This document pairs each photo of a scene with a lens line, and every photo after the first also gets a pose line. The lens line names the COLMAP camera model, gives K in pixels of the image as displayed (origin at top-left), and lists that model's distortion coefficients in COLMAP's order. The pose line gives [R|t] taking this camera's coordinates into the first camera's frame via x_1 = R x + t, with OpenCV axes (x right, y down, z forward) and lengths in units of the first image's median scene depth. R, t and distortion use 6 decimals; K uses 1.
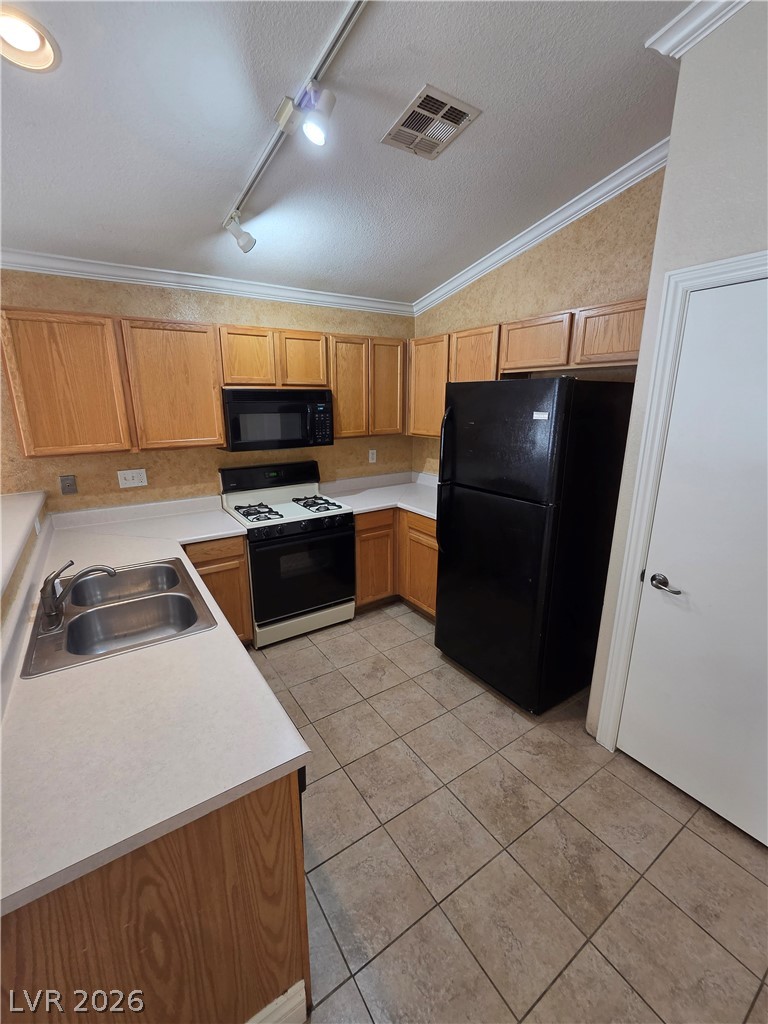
lens RADIAL K [[425.6, 0, 375.2], [0, 425.6, 506.8], [0, 0, 1]] dist [-0.003064, 0.000420]
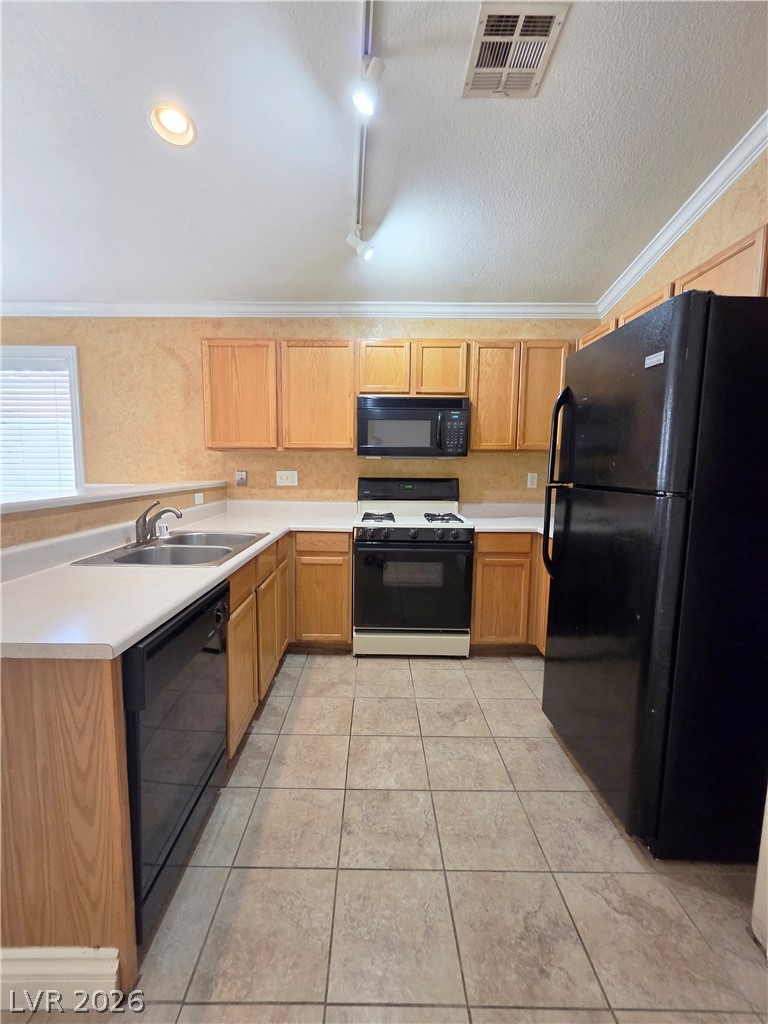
lens RADIAL K [[427.2, 0, 376.4], [0, 427.2, 511.7], [0, 0, 1]] dist [-0.002331, 0.004216]
pose [[0.836575, 0.070791, -0.543260, 0.279456], [-0.147177, 0.984204, -0.098391, 0.103129], [0.527713, 0.162266, 0.833780, 0.168435]]
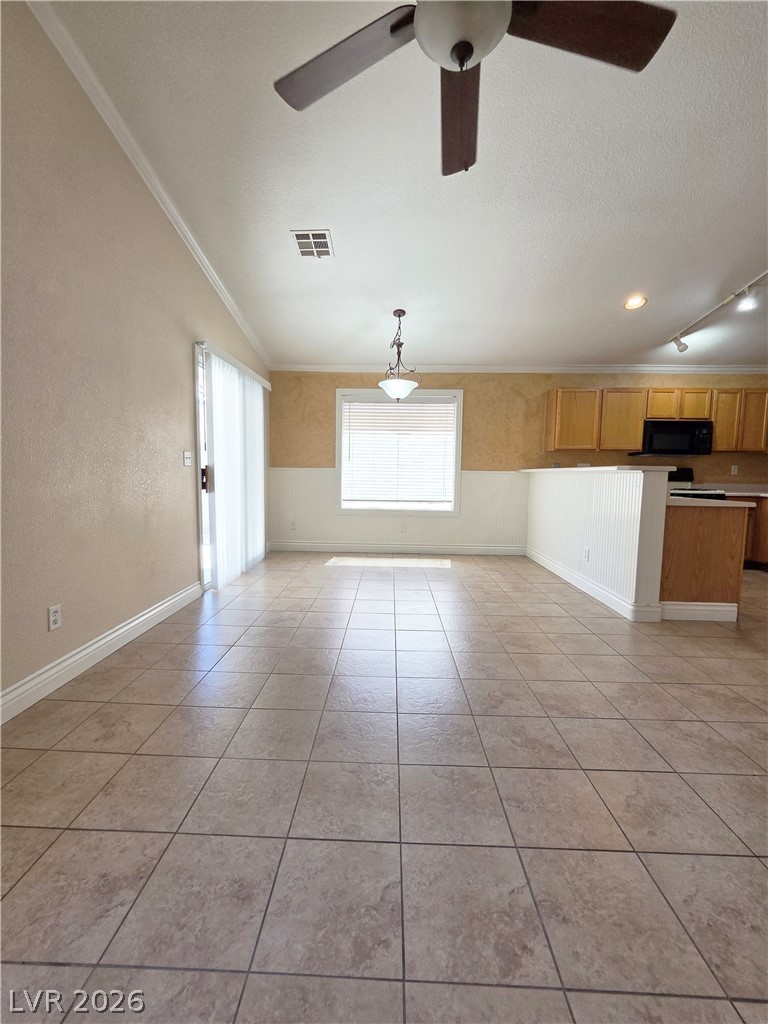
lens RADIAL K [[425.6, 0, 375.2], [0, 425.6, 506.8], [0, 0, 1]] dist [-0.003064, 0.000420]
pose [[0.816576, 0.063939, -0.573685, -0.224317], [-0.160484, 0.979811, -0.119229, 0.495318], [0.554480, 0.189427, 0.810352, -1.075985]]
